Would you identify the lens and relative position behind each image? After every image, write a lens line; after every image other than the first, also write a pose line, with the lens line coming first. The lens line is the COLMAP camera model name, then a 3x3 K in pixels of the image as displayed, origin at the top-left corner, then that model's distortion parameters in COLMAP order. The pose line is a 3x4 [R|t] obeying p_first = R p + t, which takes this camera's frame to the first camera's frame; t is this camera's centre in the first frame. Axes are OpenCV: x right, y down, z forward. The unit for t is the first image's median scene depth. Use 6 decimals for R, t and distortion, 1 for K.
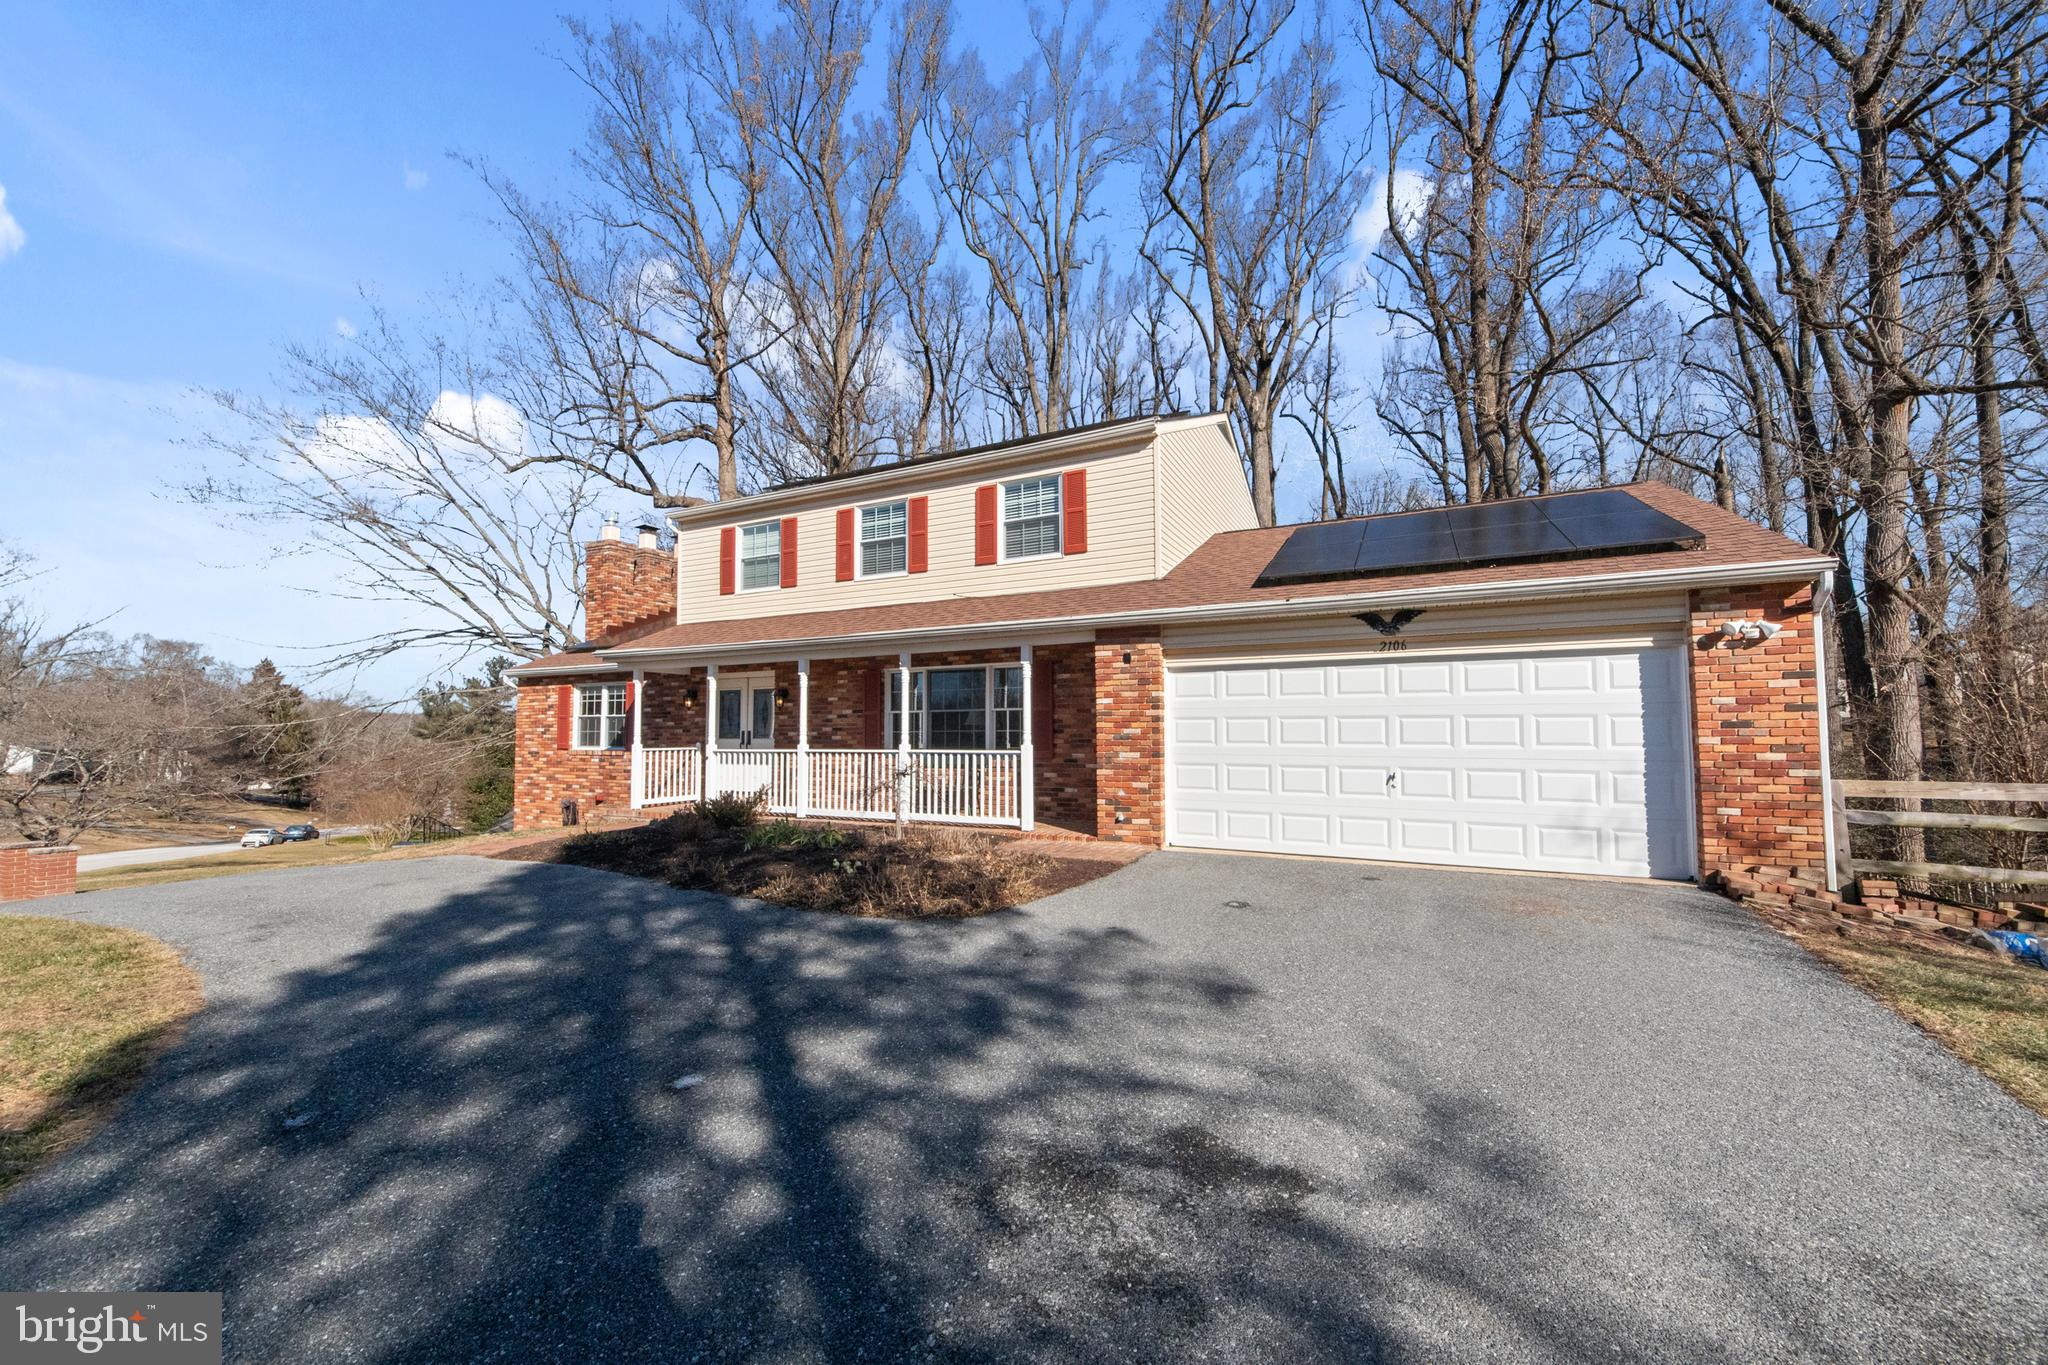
lens RADIAL K [[777.4, 0, 1055.0], [0, 777.4, 695.9], [0, 0, 1]] dist [0.001510, -0.000150]
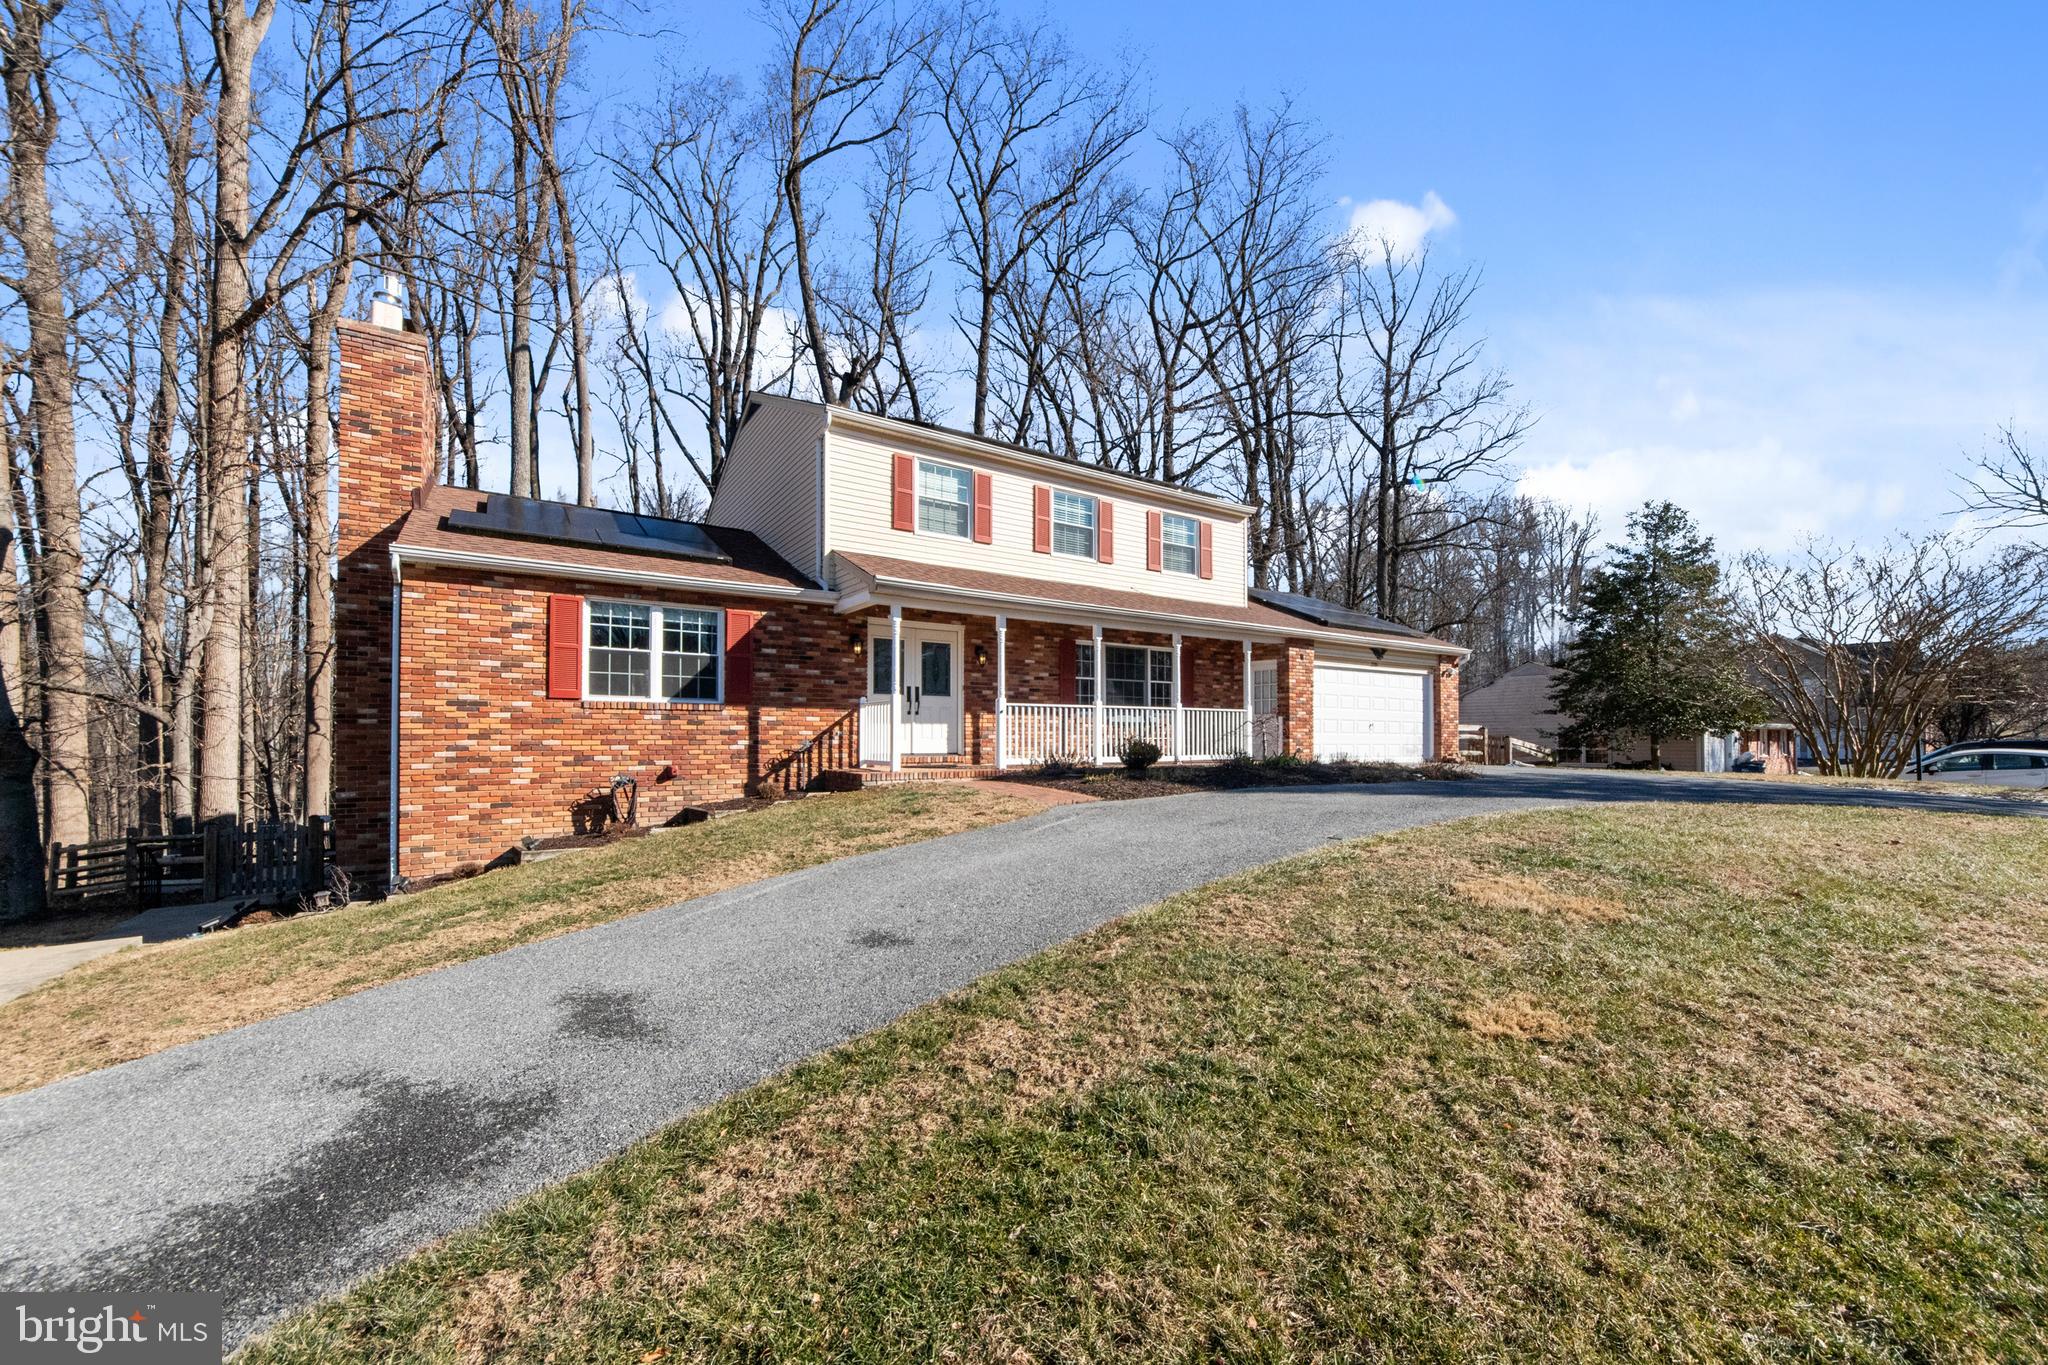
lens RADIAL K [[804.8, 0, 1054.0], [0, 804.8, 716.3], [0, 0, 1]] dist [-0.002483, -0.000313]
pose [[0.482804, 0.026684, 0.875322, -1.240094], [-0.045595, 0.998946, -0.005303, 0.084176], [-0.874541, -0.037350, 0.483512, 0.439236]]
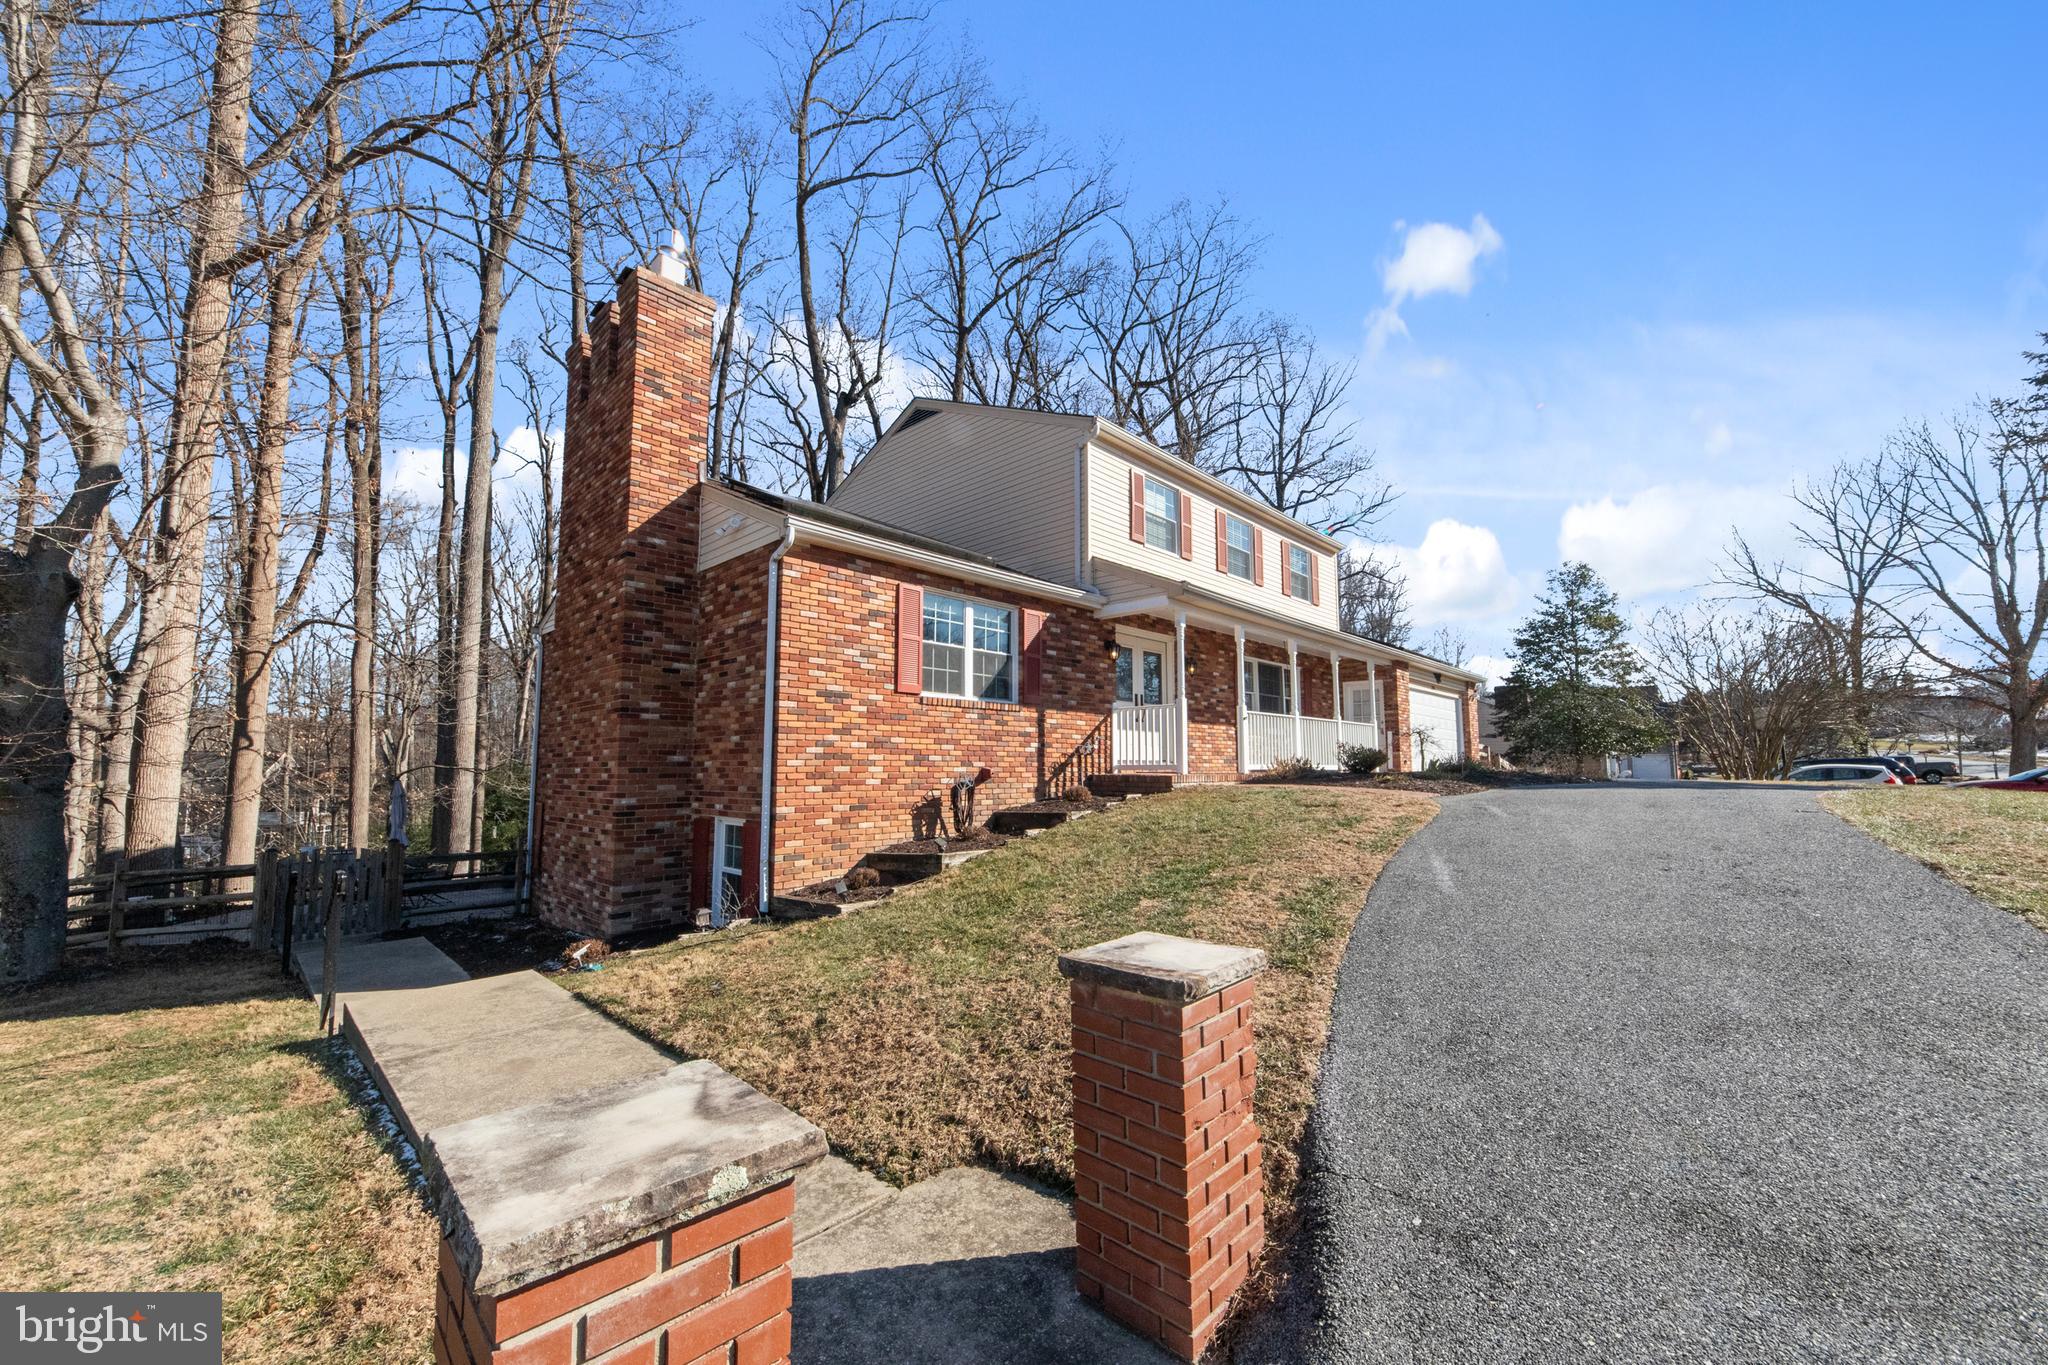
lens RADIAL K [[777.4, 0, 1055.0], [0, 777.4, 695.9], [0, 0, 1]] dist [0.001510, -0.000150]
pose [[0.283597, 0.092651, 0.954457, -1.422109], [-0.047020, 0.995468, -0.082661, 0.139241], [-0.957790, -0.021436, 0.286668, 0.906342]]
